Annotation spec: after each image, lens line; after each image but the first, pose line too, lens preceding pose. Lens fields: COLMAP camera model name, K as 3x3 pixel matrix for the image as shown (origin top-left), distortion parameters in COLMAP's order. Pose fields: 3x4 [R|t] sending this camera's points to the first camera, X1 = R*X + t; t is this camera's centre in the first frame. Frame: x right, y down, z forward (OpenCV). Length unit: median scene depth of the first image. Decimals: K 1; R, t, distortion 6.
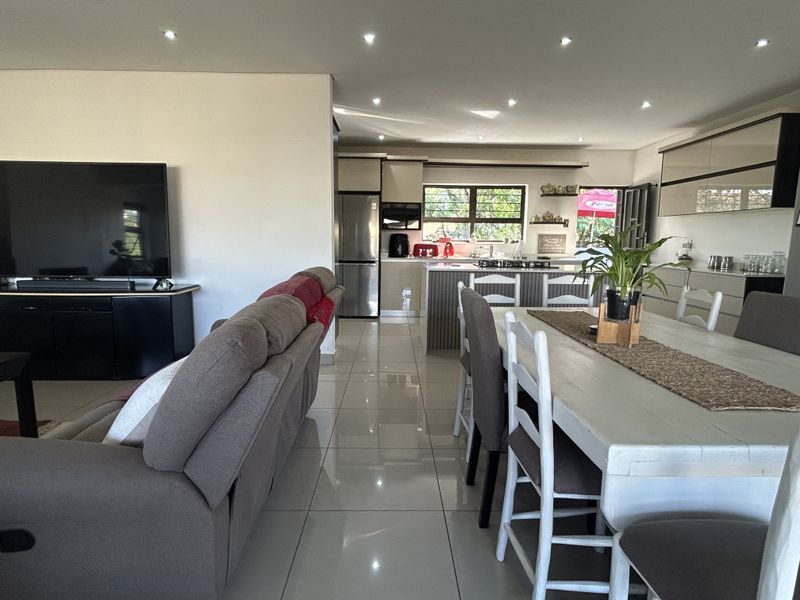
lens RADIAL K [[455.6, 0, 400.0], [0, 455.6, 300.0], [0, 0, 1]] dist [-0.016709, 0.014351]
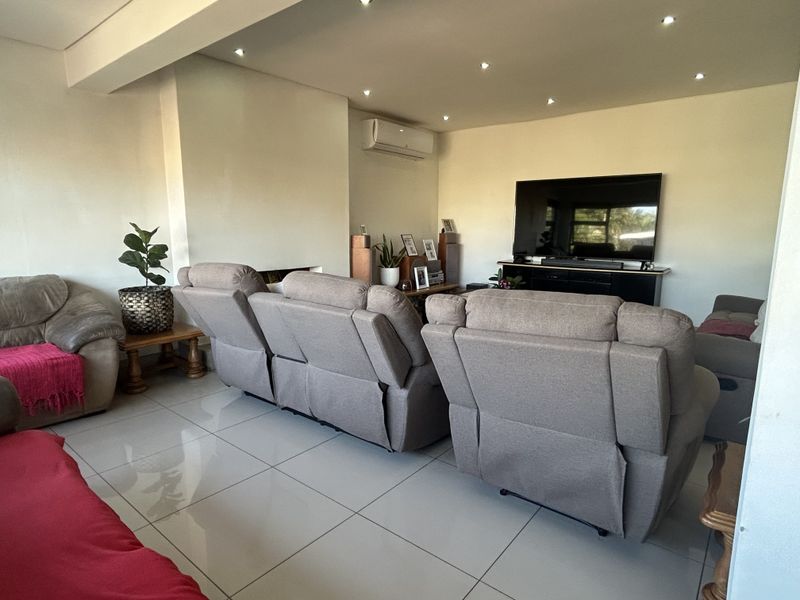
lens RADIAL K [[455.6, 0, 400.0], [0, 455.6, 300.0], [0, 0, 1]] dist [-0.016709, 0.014351]
pose [[0.762578, 0.096725, -0.639624, -0.121563], [-0.083197, 0.995211, 0.051309, 0.030788], [0.641524, 0.014088, 0.766974, -0.257806]]
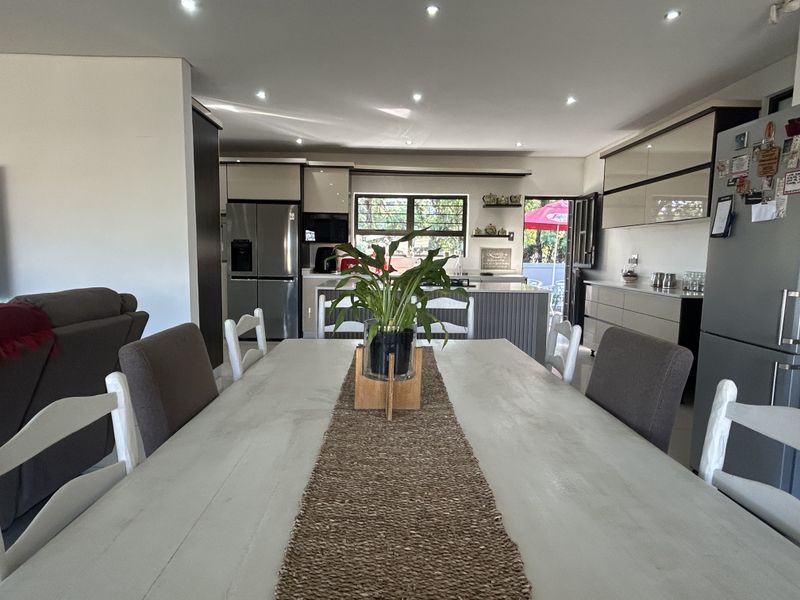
lens RADIAL K [[455.6, 0, 400.0], [0, 455.6, 300.0], [0, 0, 1]] dist [-0.016709, 0.014351]
pose [[0.999950, 0.001458, 0.009940, 0.140209], [-0.001138, 0.999482, -0.032170, -0.011699], [-0.009982, 0.032157, 0.999433, 0.095682]]
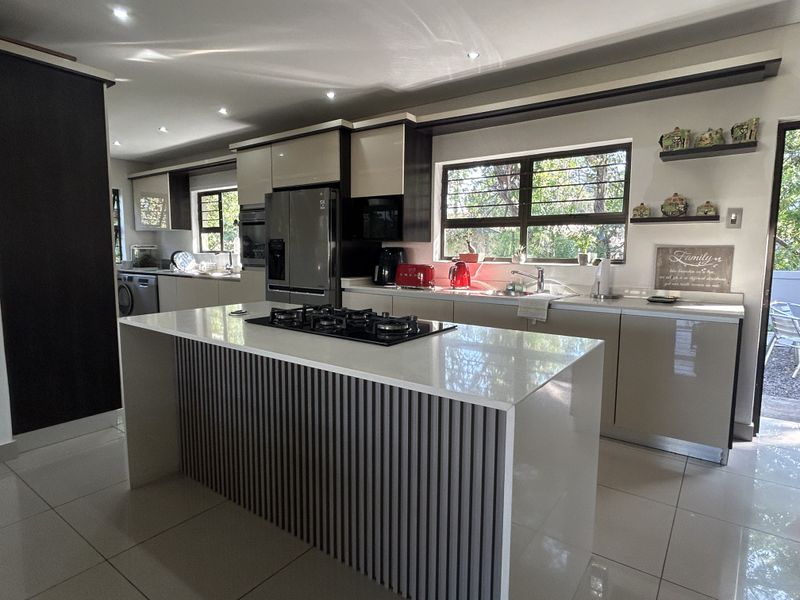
lens RADIAL K [[455.6, 0, 400.0], [0, 455.6, 300.0], [0, 0, 1]] dist [-0.016709, 0.014351]
pose [[0.797854, 0.059091, -0.599948, 0.396219], [-0.079498, 0.996806, -0.007543, -0.073025], [0.597586, 0.053713, 0.800004, 0.529578]]
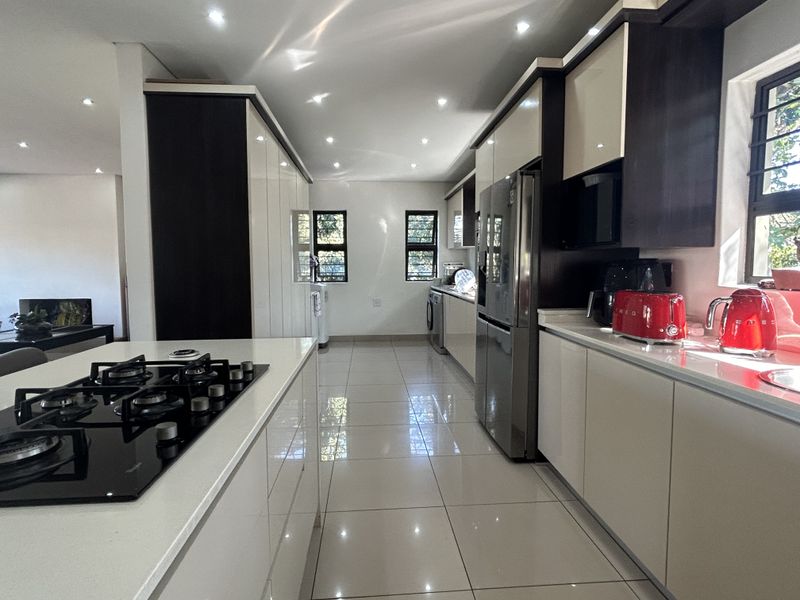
lens RADIAL K [[455.6, 0, 400.0], [0, 455.6, 300.0], [0, 0, 1]] dist [-0.016709, 0.014351]
pose [[0.063827, 0.059598, -0.996180, 0.341446], [-0.130787, 0.990105, 0.050855, -0.113382], [0.989354, 0.127041, 0.070990, 0.828659]]
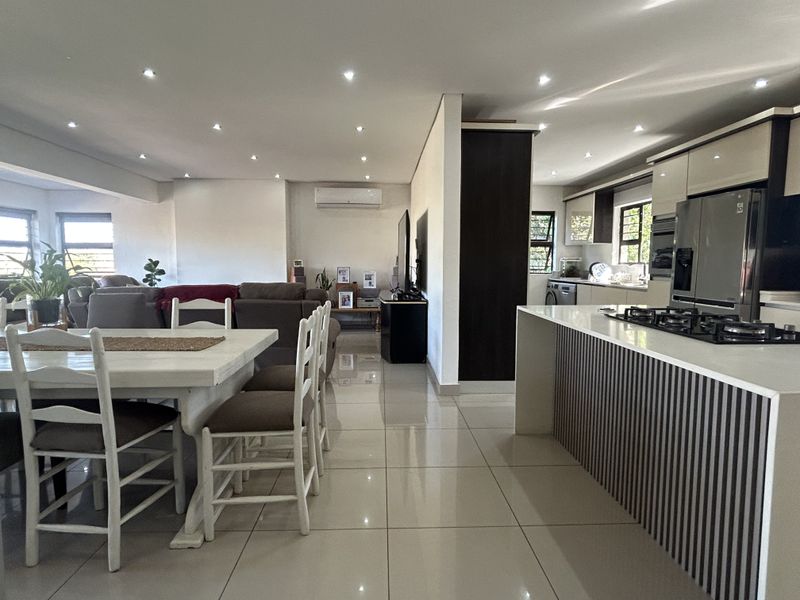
lens RADIAL K [[455.6, 0, 400.0], [0, 455.6, 300.0], [0, 0, 1]] dist [-0.016709, 0.014351]
pose [[0.022612, 0.069683, -0.997313, 0.482476], [-0.141260, 0.987782, 0.065814, -0.065504], [0.989714, 0.139393, 0.032179, 0.539959]]
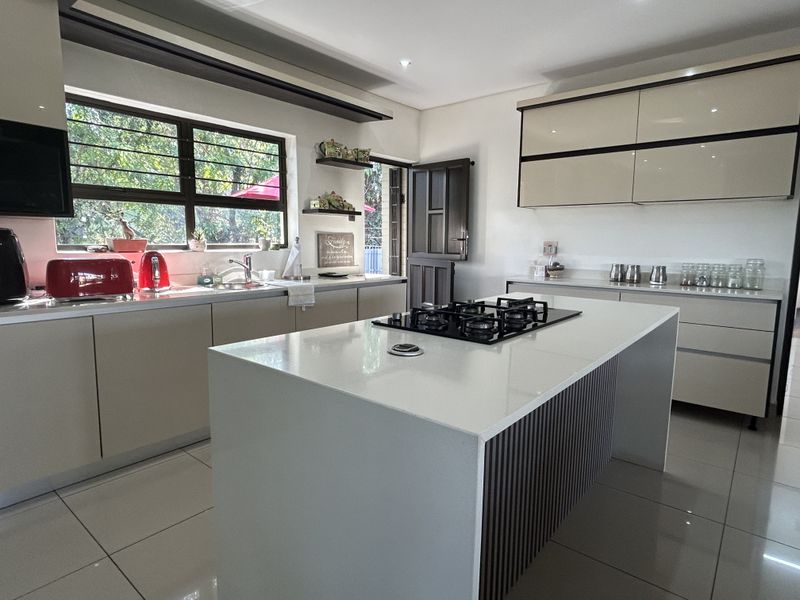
lens RADIAL K [[455.6, 0, 400.0], [0, 455.6, 300.0], [0, 0, 1]] dist [-0.016709, 0.014351]
pose [[0.643654, -0.104080, 0.758207, -0.054050], [0.102387, 0.993514, 0.049464, -0.086062], [-0.758437, 0.045793, 0.650135, 0.611136]]
